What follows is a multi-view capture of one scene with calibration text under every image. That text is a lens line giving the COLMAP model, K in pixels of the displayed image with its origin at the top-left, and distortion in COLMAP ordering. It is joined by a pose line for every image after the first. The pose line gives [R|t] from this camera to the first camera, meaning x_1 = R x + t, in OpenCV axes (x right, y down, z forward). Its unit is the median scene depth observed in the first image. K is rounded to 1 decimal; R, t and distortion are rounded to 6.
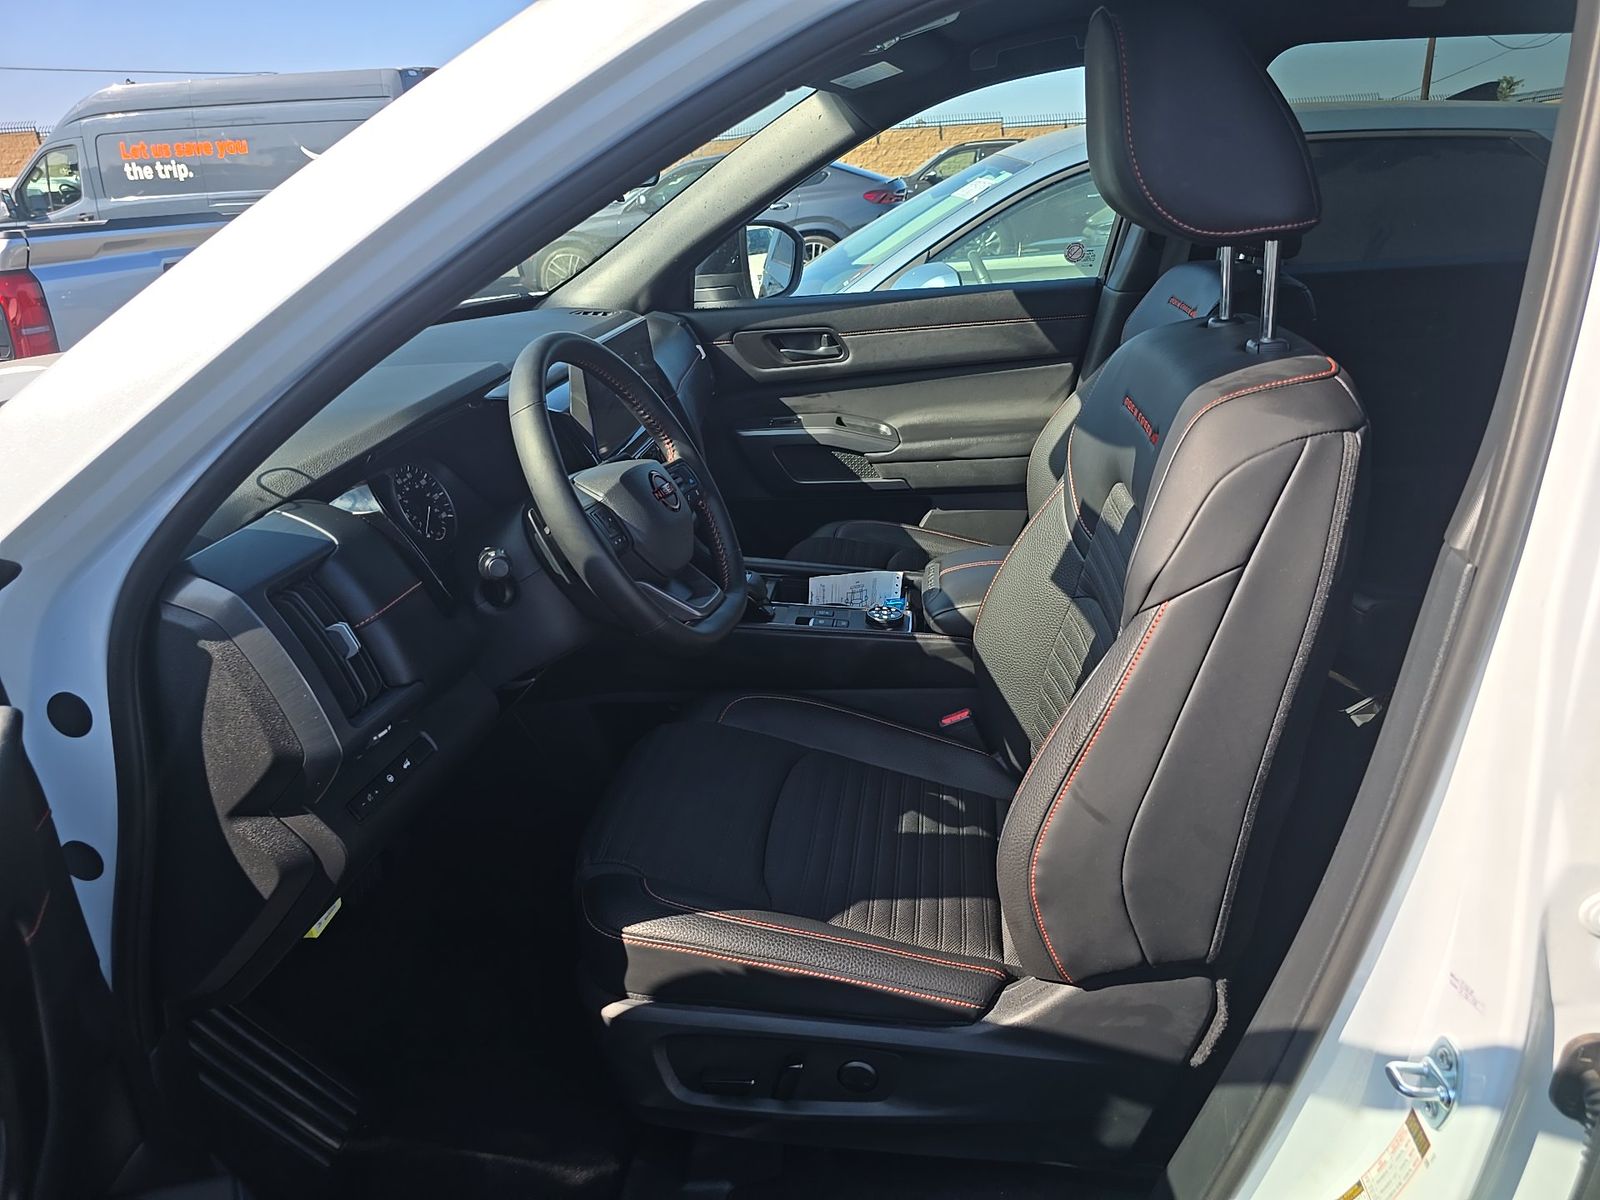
lens RADIAL K [[1071.8, 0, 800.0], [0, 1071.8, 600.0], [0, 0, 1]] dist [0.040914, -0.059612]
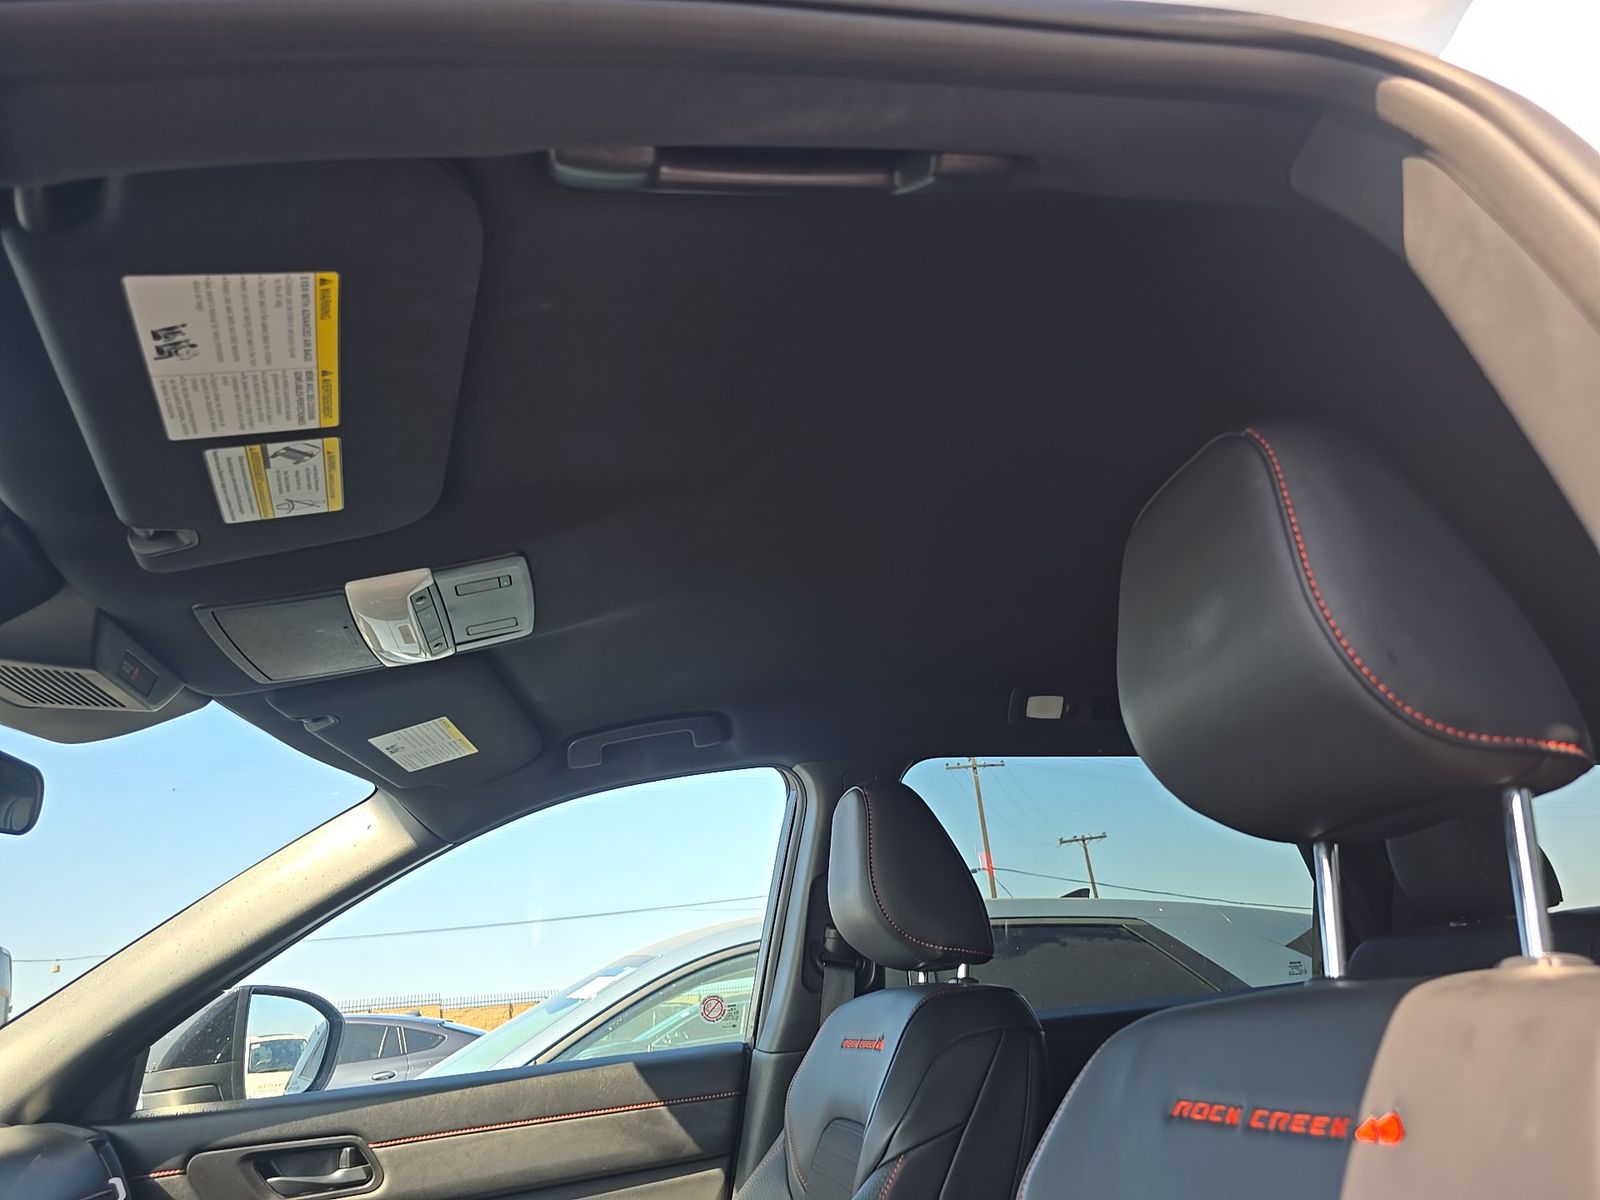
lens RADIAL K [[1082.8, 0, 802.3], [0, 1082.8, 537.7], [0, 0, 1]] dist [0.001042, 0.001279]
pose [[0.952500, 0.099717, 0.287749, 0.060759], [0.140720, 0.693835, -0.706252, -0.002379], [-0.270076, 0.713197, 0.646845, 0.244111]]
